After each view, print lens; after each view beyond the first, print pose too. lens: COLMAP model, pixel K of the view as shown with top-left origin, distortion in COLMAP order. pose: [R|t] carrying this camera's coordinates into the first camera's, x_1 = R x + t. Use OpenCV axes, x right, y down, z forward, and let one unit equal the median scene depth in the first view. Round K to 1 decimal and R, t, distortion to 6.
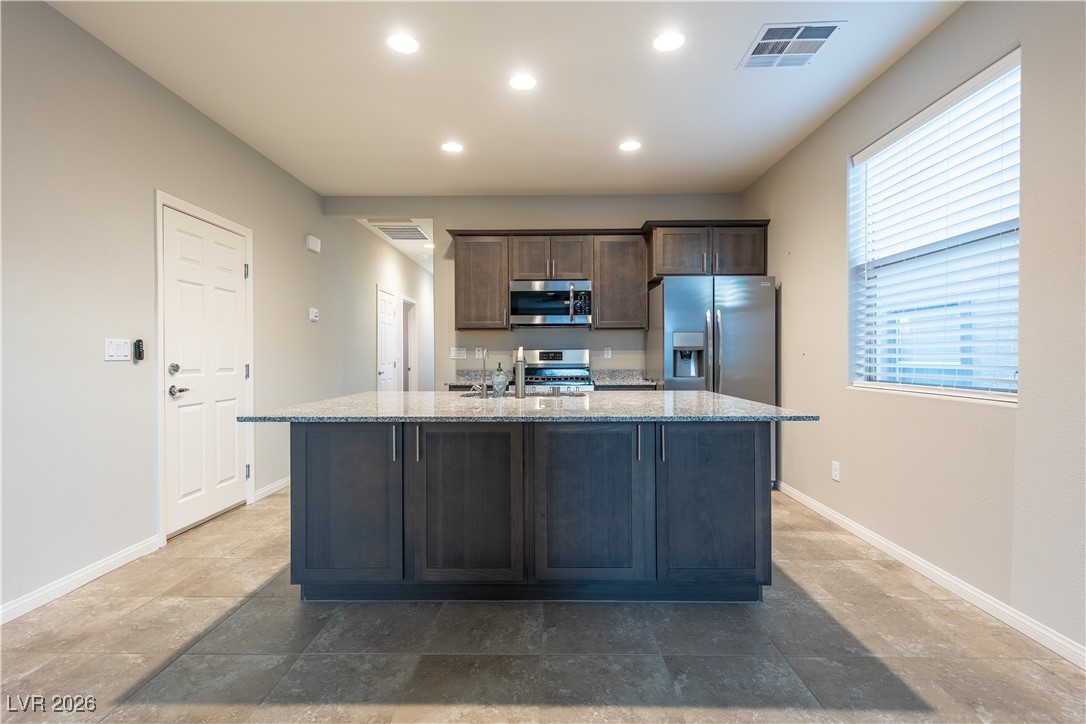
lens RADIAL K [[510.5, 0, 544.0], [0, 510.5, 359.0], [0, 0, 1]] dist [0.012367, 0.001078]
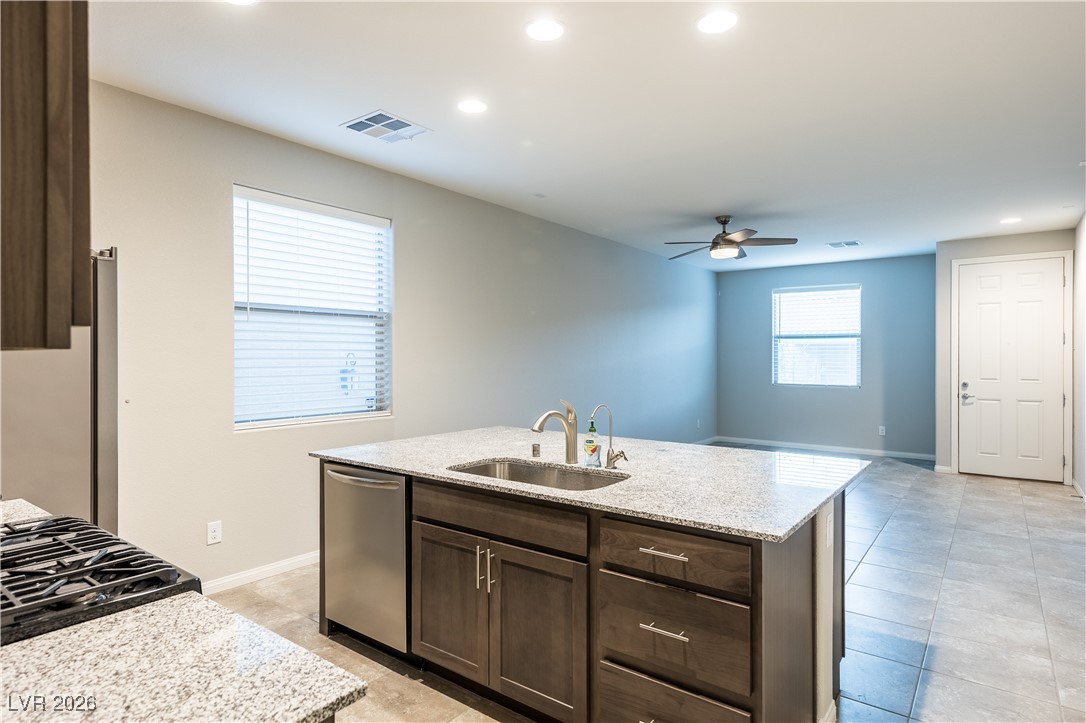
lens RADIAL K [[587.5, 0, 540.5], [0, 587.5, 361.6], [0, 0, 1]] dist [0.001532, -0.001254]
pose [[-0.802724, -0.001832, 0.596349, -0.337300], [0.003783, 0.999960, 0.008163, -0.055532], [-0.596339, 0.008809, -0.802684, 1.085650]]
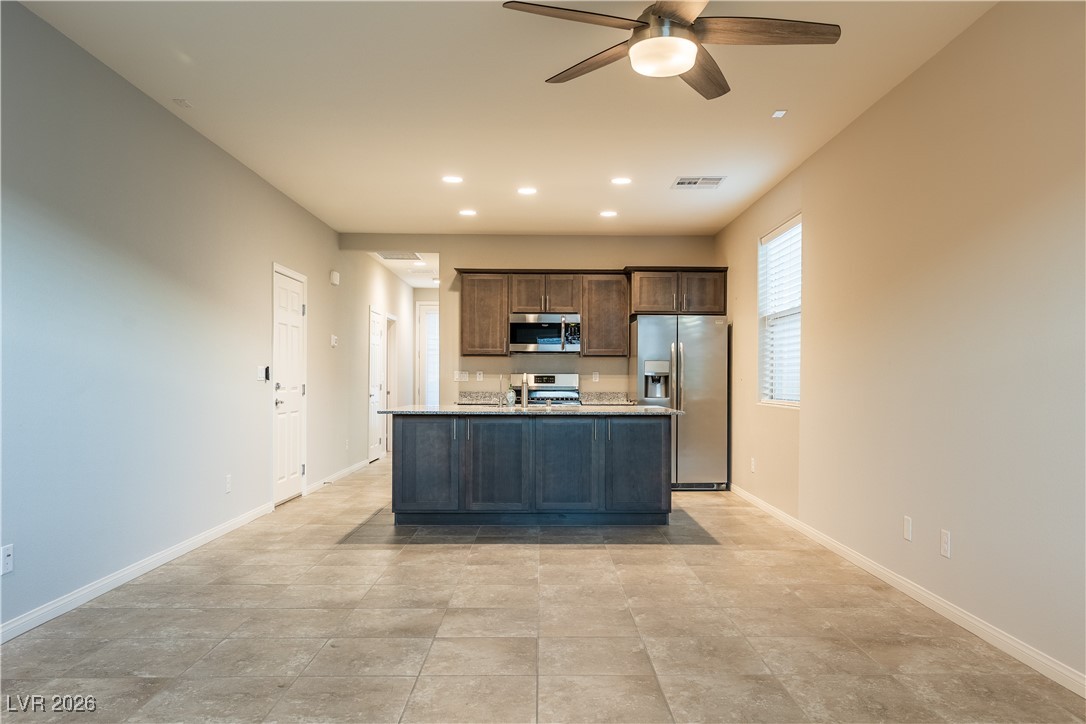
lens RADIAL K [[827.4, 0, 551.8], [0, 827.4, 366.4], [0, 0, 1]] dist [-0.000453, 0.007836]
pose [[0.999689, 0.007351, 0.023849, -0.015378], [-0.006862, 0.999766, -0.020528, 0.003094], [-0.023994, 0.020358, 0.999505, -0.870717]]
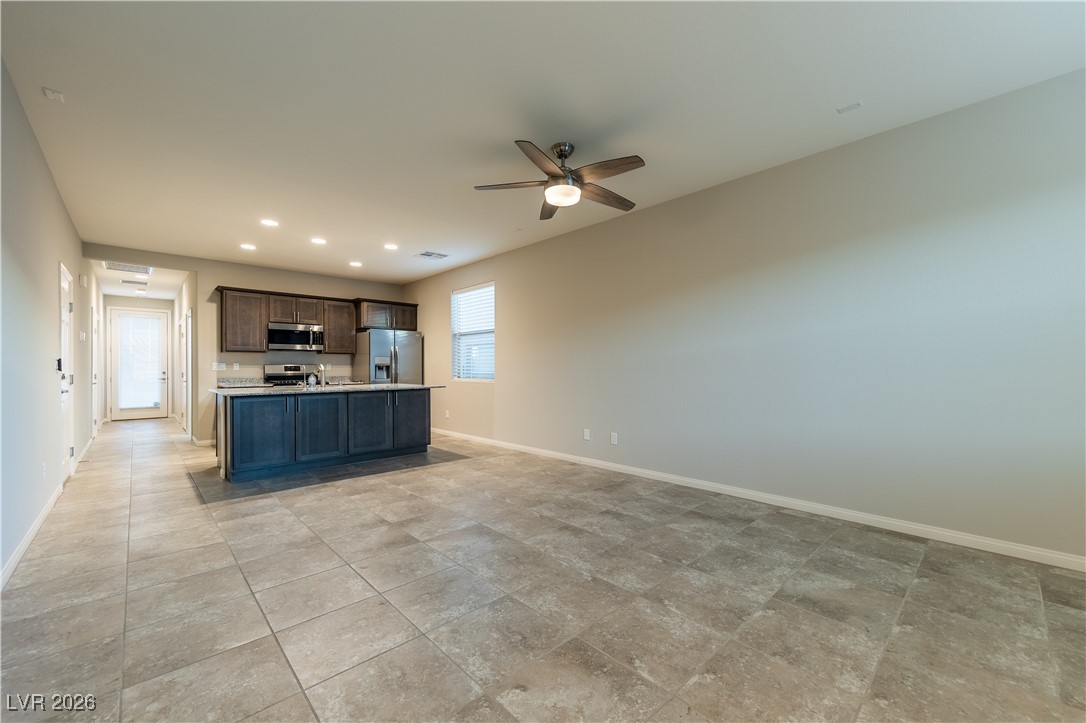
lens RADIAL K [[438.0, 0, 560.5], [0, 438.0, 365.5], [0, 0, 1]] dist [0.002351, 0.000495]
pose [[0.703605, 0.002547, 0.710587, -0.410680], [0.005408, 0.999945, -0.008940, 0.001971], [-0.710571, 0.010133, 0.703552, -0.657287]]
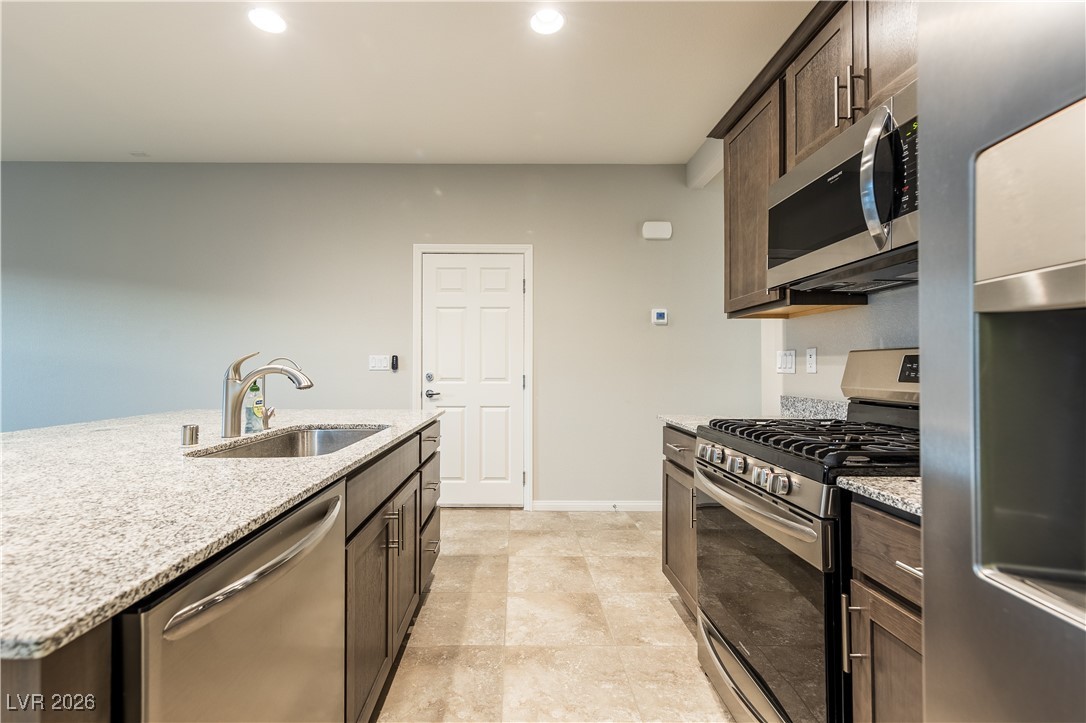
lens RADIAL K [[471.0, 0, 526.1], [0, 471.0, 357.5], [0, 0, 1]] dist [0.013660, -0.002987]
pose [[0.033555, -0.018385, -0.999268, 0.309764], [-0.005384, 0.999813, -0.018576, -0.006248], [0.999422, 0.006004, 0.033450, 0.802254]]
